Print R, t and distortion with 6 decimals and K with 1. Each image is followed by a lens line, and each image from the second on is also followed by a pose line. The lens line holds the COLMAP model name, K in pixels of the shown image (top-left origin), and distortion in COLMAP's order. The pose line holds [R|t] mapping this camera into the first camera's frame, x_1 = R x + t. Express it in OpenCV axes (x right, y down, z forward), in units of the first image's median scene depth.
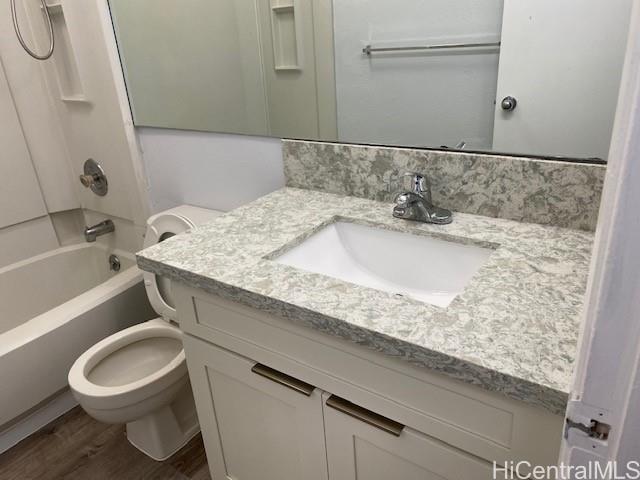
lens RADIAL K [[481.5, 0, 314.6], [0, 481.5, 244.5], [0, 0, 1]] dist [0.025350, -0.037647]
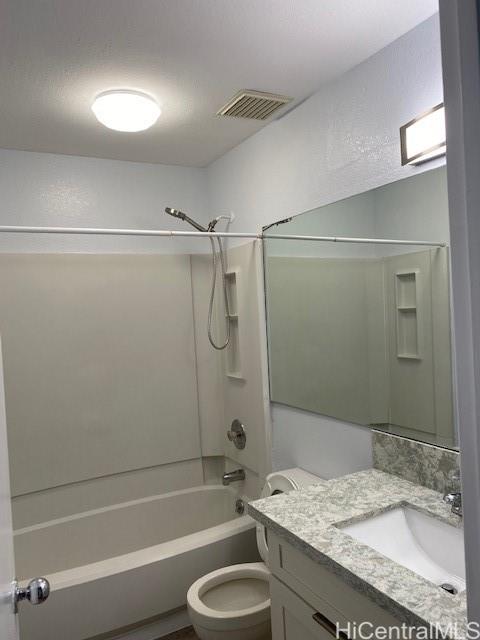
lens RADIAL K [[481.5, 0, 243.8], [0, 481.5, 321.6], [0, 0, 1]] dist [0.025350, -0.037647]
pose [[0.902837, 0.028245, -0.429055, 0.165401], [-0.179864, 0.931153, -0.317179, -0.019653], [0.390557, 0.363532, 0.845760, -0.307345]]
